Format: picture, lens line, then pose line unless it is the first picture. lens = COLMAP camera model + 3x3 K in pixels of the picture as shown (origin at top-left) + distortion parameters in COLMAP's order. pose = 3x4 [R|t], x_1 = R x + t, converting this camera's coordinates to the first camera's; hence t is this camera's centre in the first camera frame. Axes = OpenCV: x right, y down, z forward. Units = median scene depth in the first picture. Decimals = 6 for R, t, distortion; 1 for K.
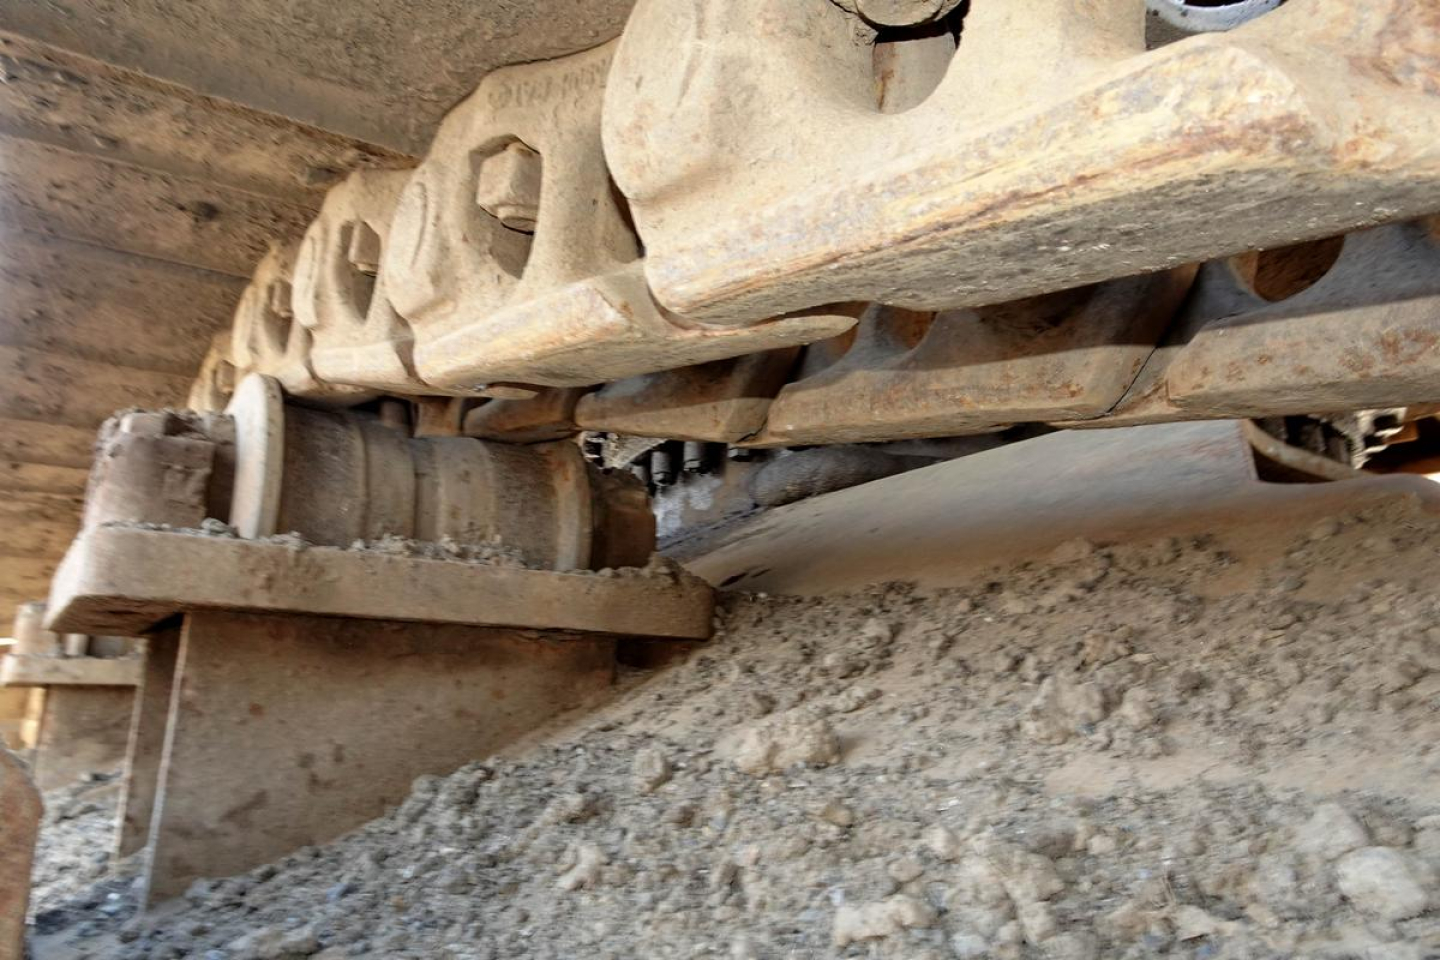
lens RADIAL K [[1084.4, 0, 670.6], [0, 1084.4, 479.7], [0, 0, 1]] dist [0.024849, 0.000366]
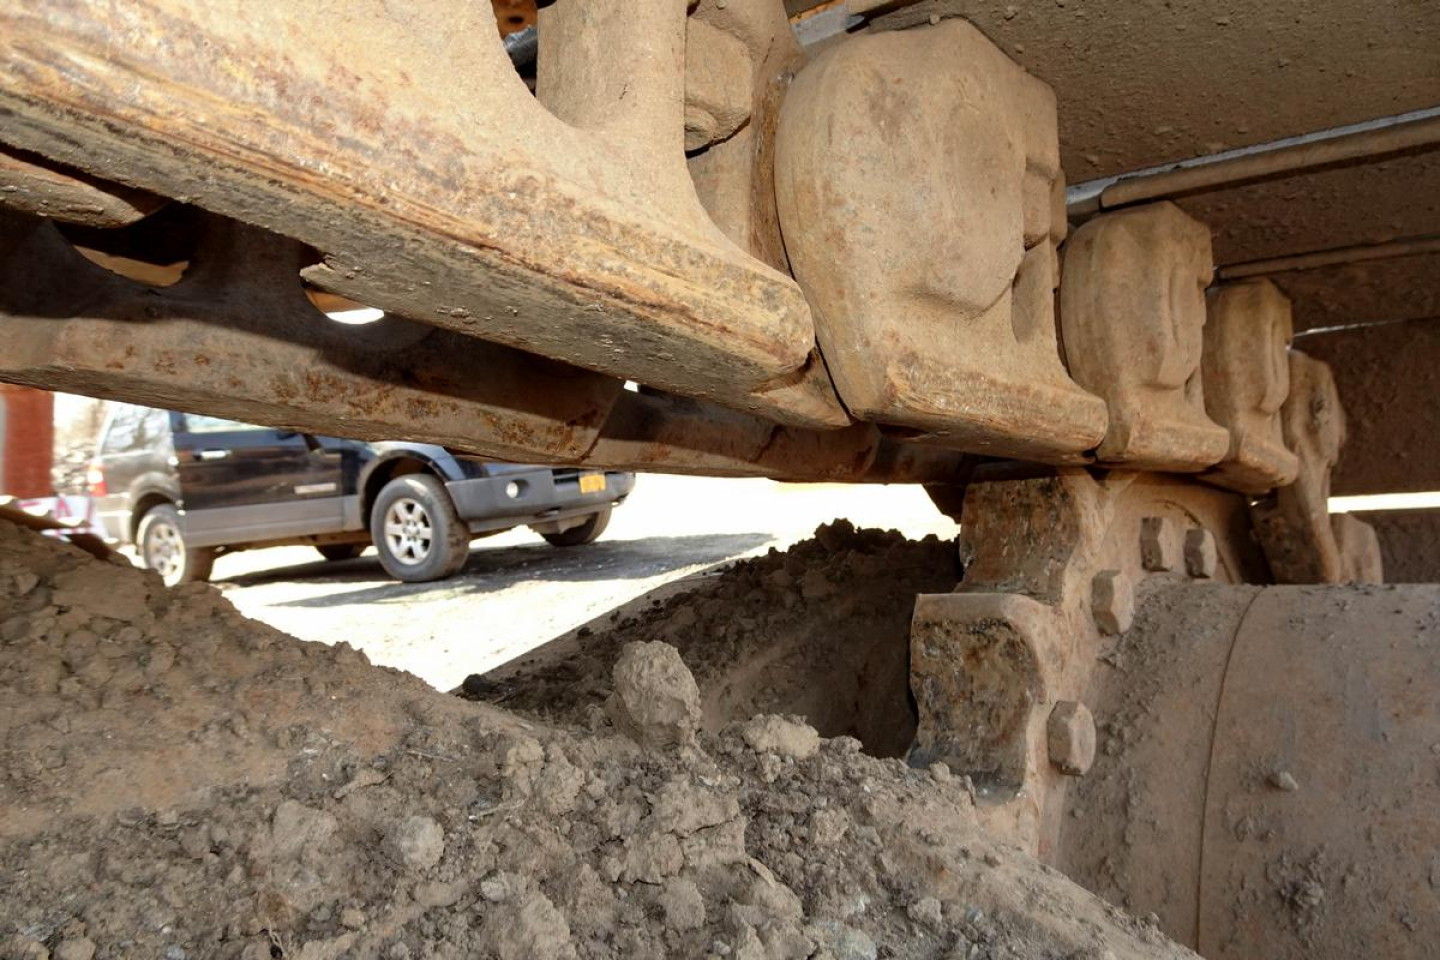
lens RADIAL K [[1084.4, 0, 670.6], [0, 1084.4, 479.7], [0, 0, 1]] dist [0.024849, 0.000366]
pose [[-0.339082, -0.012350, 0.940676, -0.693977], [-0.148678, 0.988051, -0.040621, -0.040404], [-0.928934, -0.153632, -0.336867, 1.297618]]
